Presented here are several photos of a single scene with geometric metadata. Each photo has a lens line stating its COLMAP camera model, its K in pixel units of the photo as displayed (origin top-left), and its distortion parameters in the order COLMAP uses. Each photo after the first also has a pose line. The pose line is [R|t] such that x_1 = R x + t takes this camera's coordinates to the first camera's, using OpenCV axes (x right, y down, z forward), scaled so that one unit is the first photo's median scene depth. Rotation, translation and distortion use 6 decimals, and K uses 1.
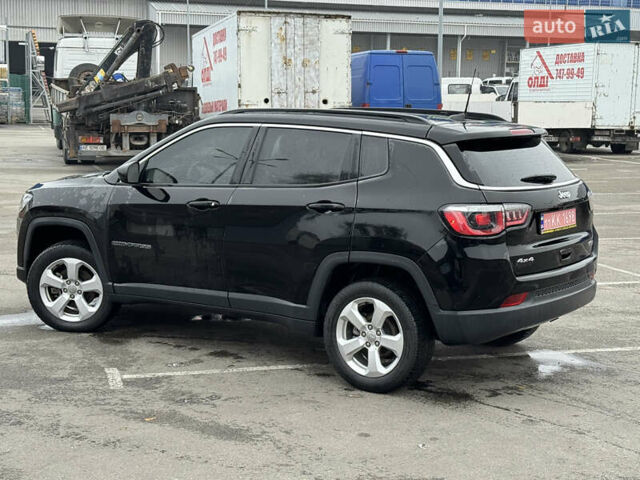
lens RADIAL K [[1097.4, 0, 320.0], [0, 1097.4, 240.0], [0, 0, 1]] dist [0.138935, 0.026416]
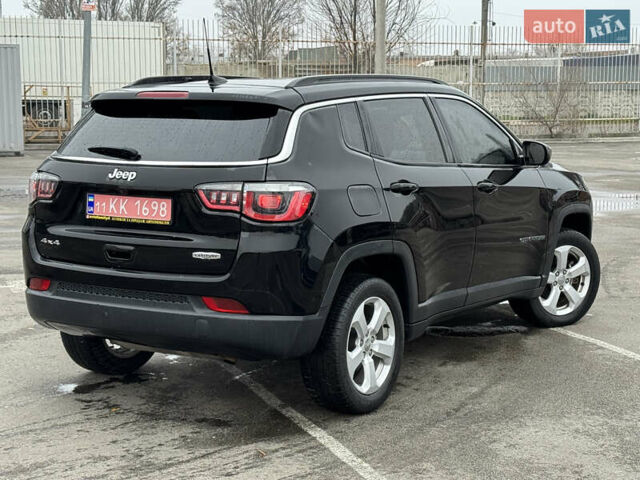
lens RADIAL K [[1193.0, 0, 320.0], [0, 1193.0, 240.0], [0, 0, 1]] dist [0.164229, -0.082856]
pose [[0.063685, 0.102326, -0.992710, 1.057171], [-0.136887, 0.986223, 0.092875, -0.092112], [0.988537, 0.129975, 0.076815, 1.068578]]
